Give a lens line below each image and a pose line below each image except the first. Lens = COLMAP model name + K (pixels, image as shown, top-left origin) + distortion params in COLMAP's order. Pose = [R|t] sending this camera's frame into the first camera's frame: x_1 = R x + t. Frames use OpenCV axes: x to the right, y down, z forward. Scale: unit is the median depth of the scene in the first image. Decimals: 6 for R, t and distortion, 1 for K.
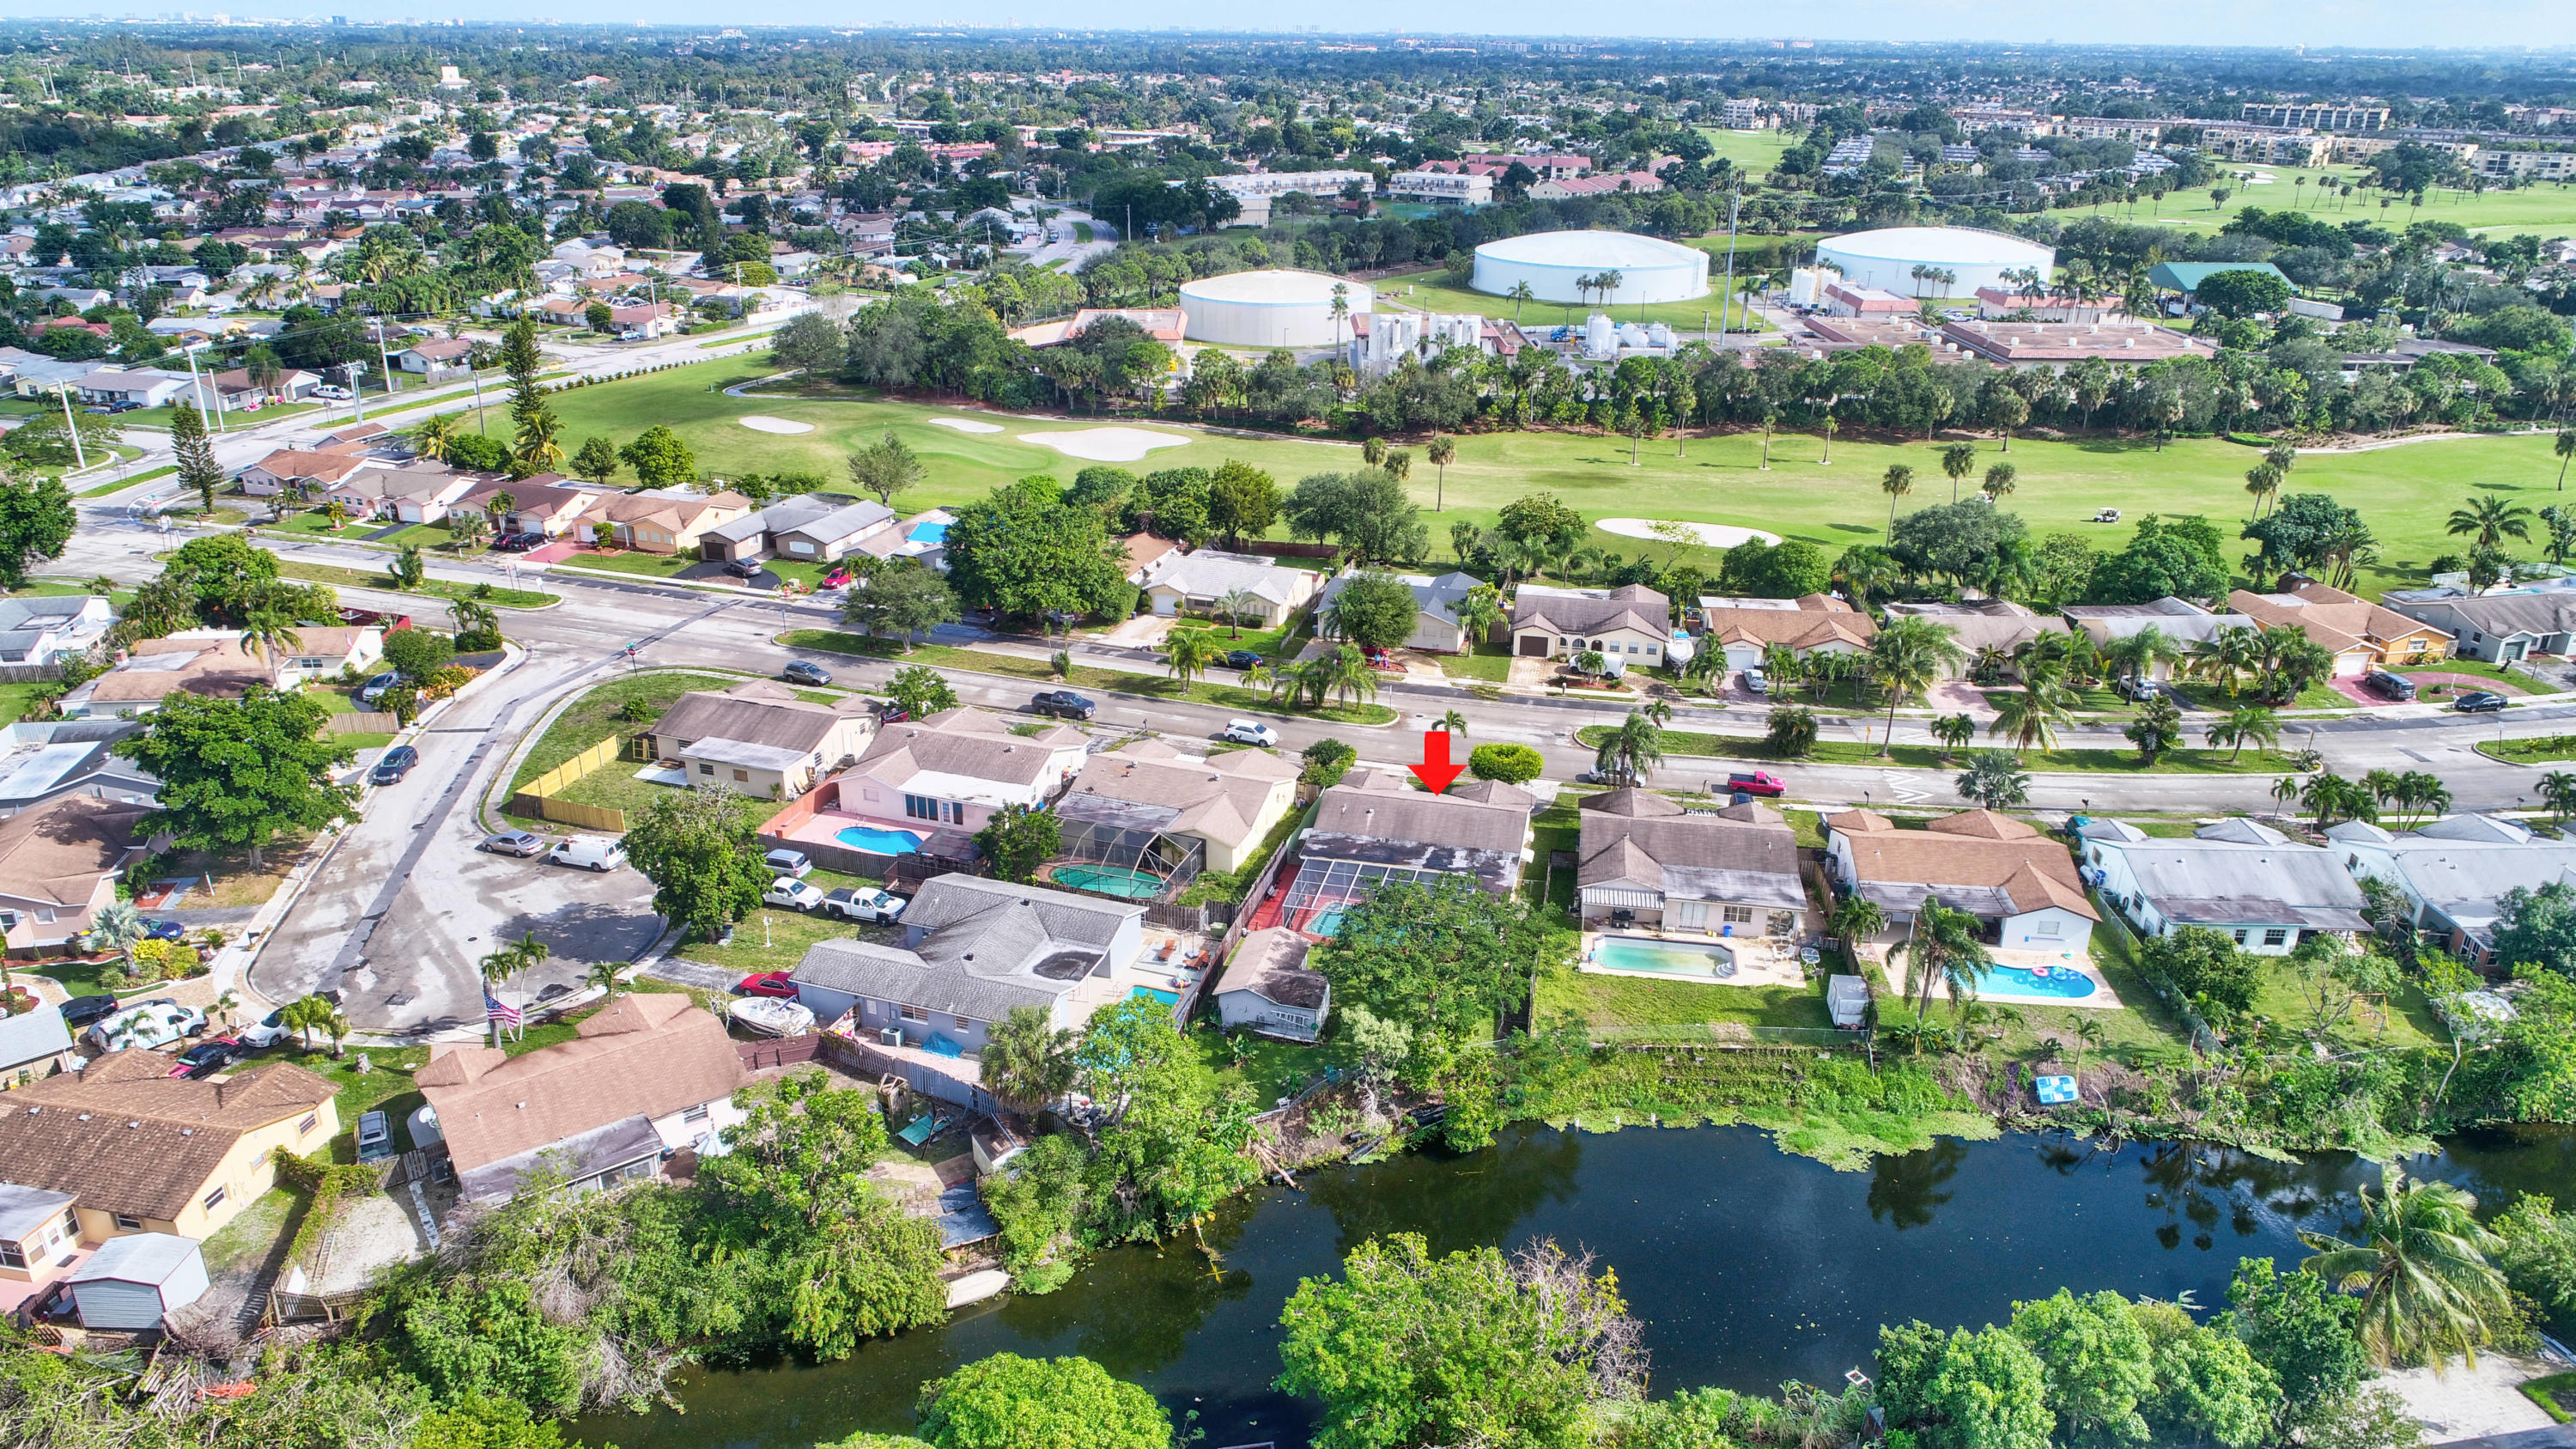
lens RADIAL K [[1804.4, 0, 1281.5], [0, 1804.4, 725.8], [0, 0, 1]] dist [0.005465, -0.000529]
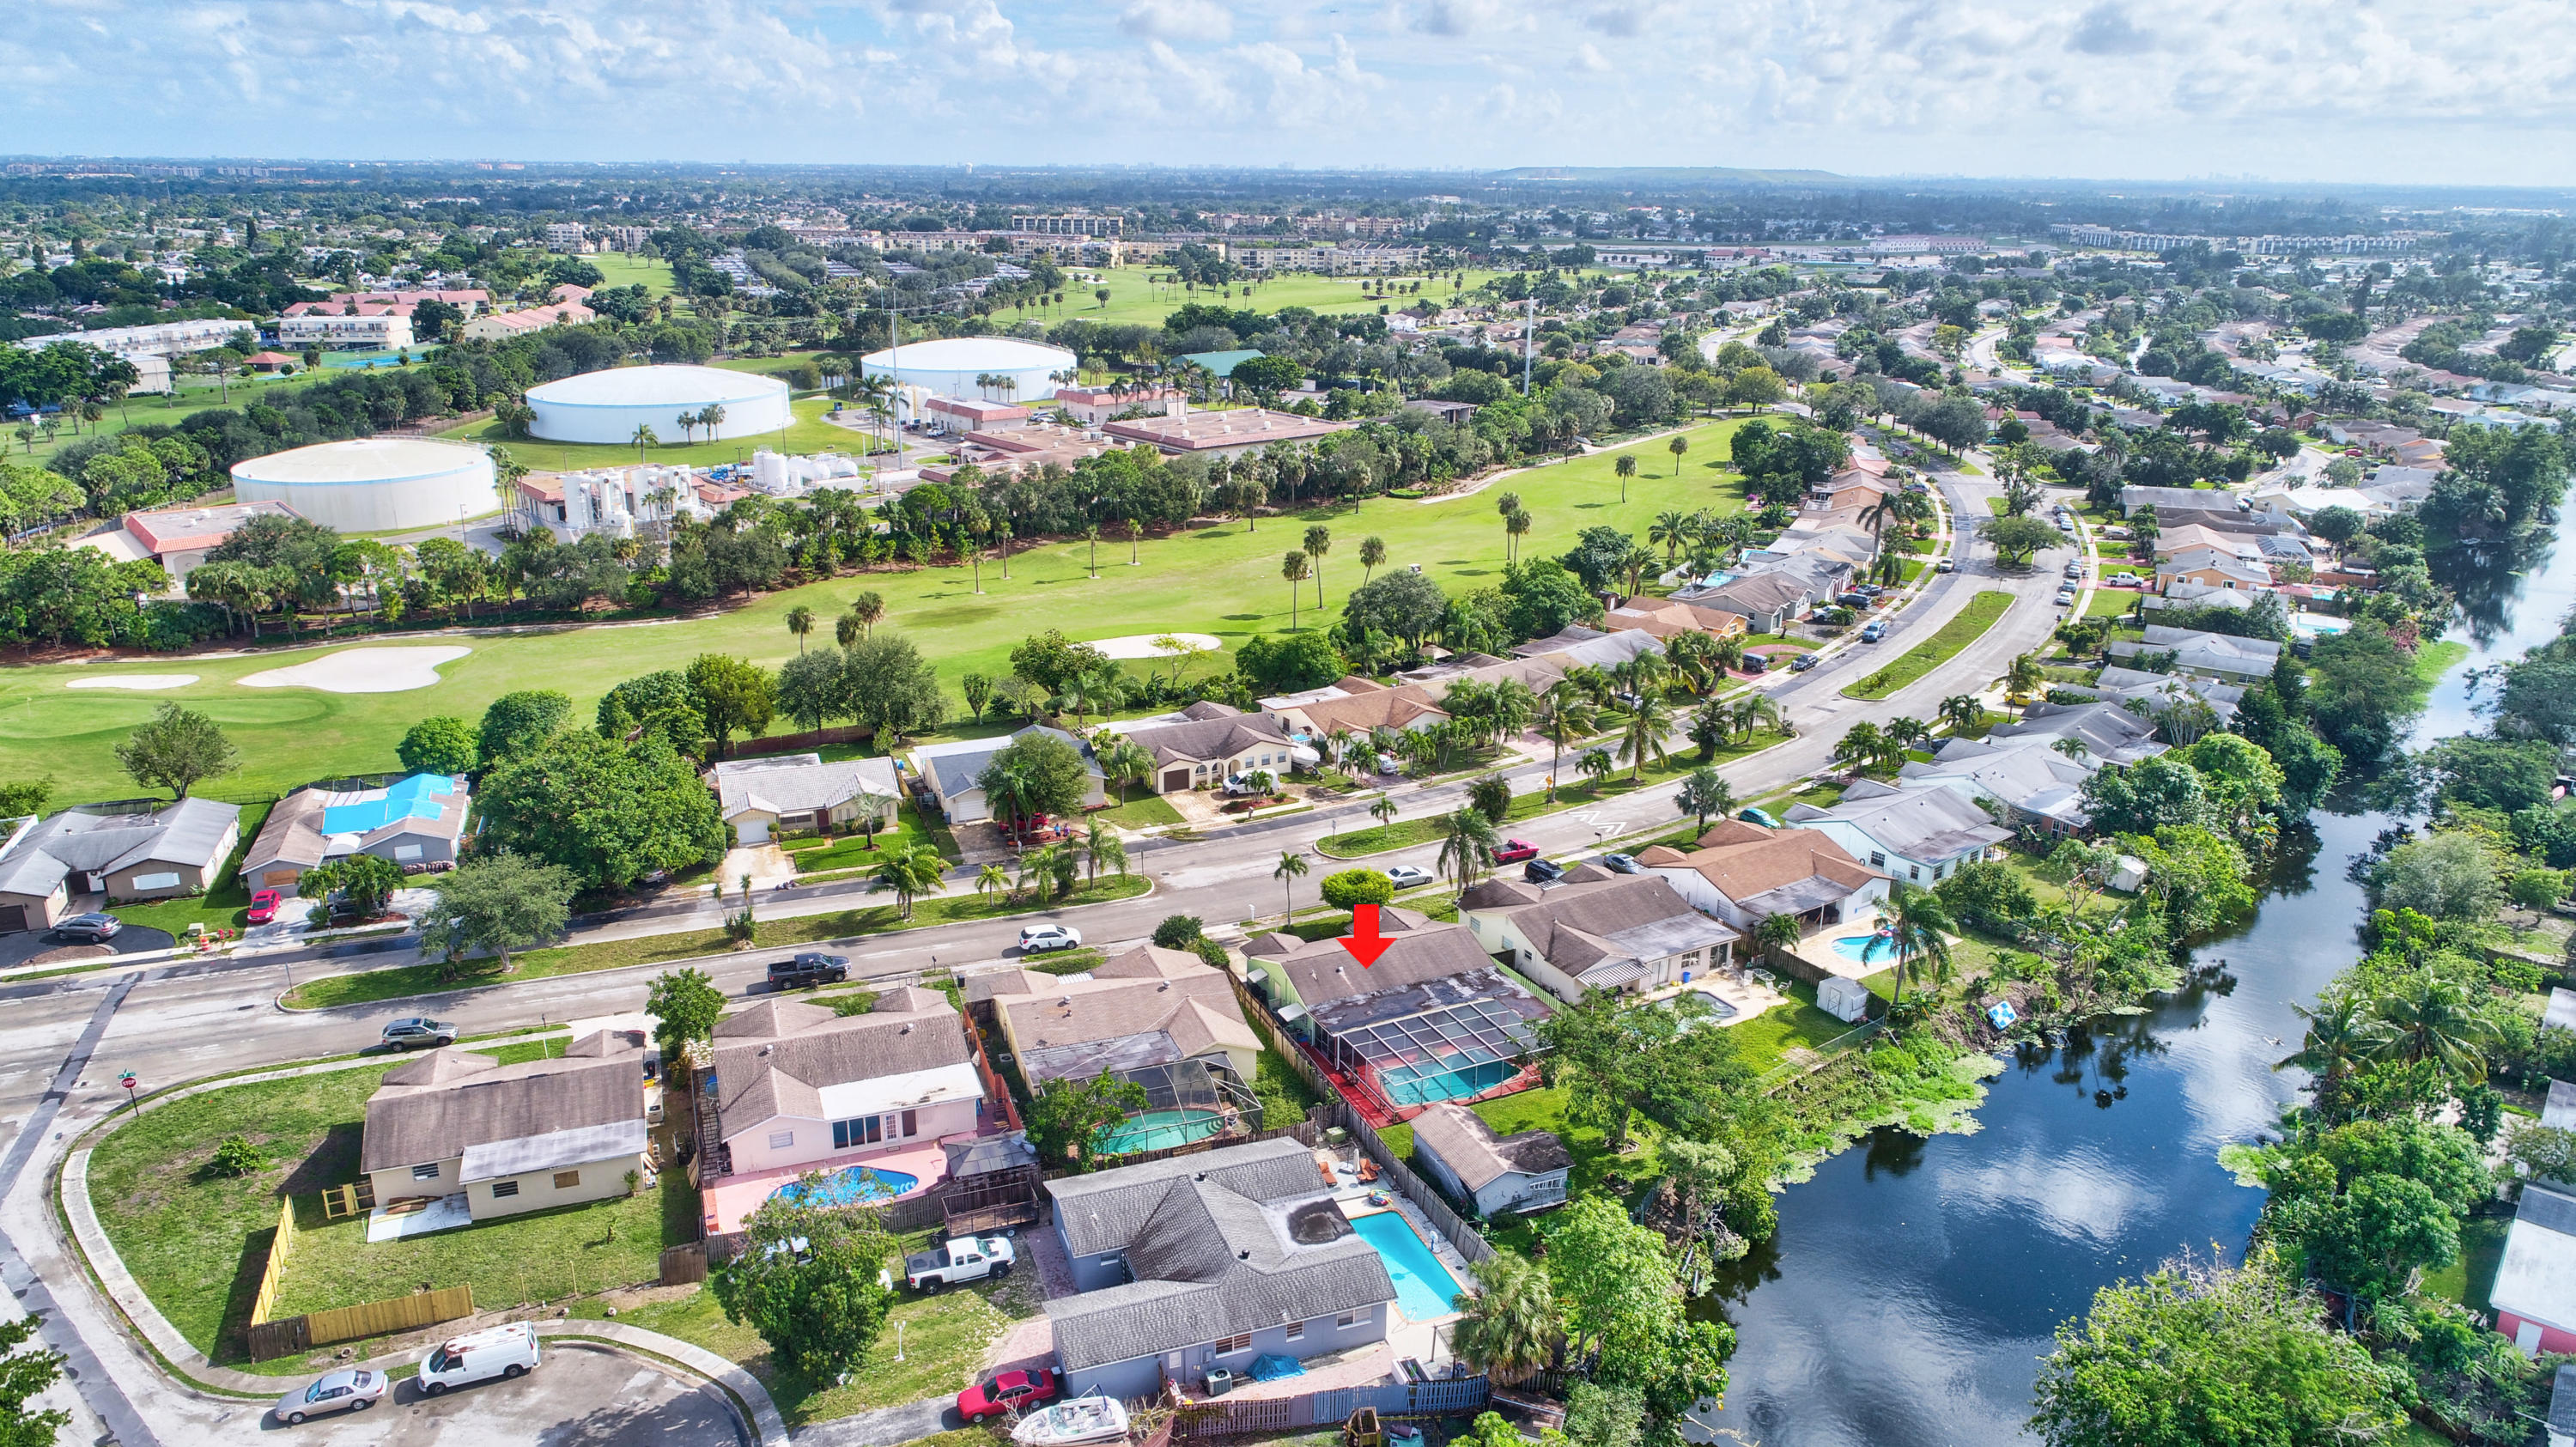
lens RADIAL K [[1804.2, 0, 1292.0], [0, 1804.2, 729.1], [0, 0, 1]] dist [0.005465, -0.000529]
pose [[0.761433, -0.200237, 0.616543, -0.271980], [0.235498, 0.971561, 0.024697, -0.053795], [-0.603954, 0.126390, 0.786934, 0.132383]]
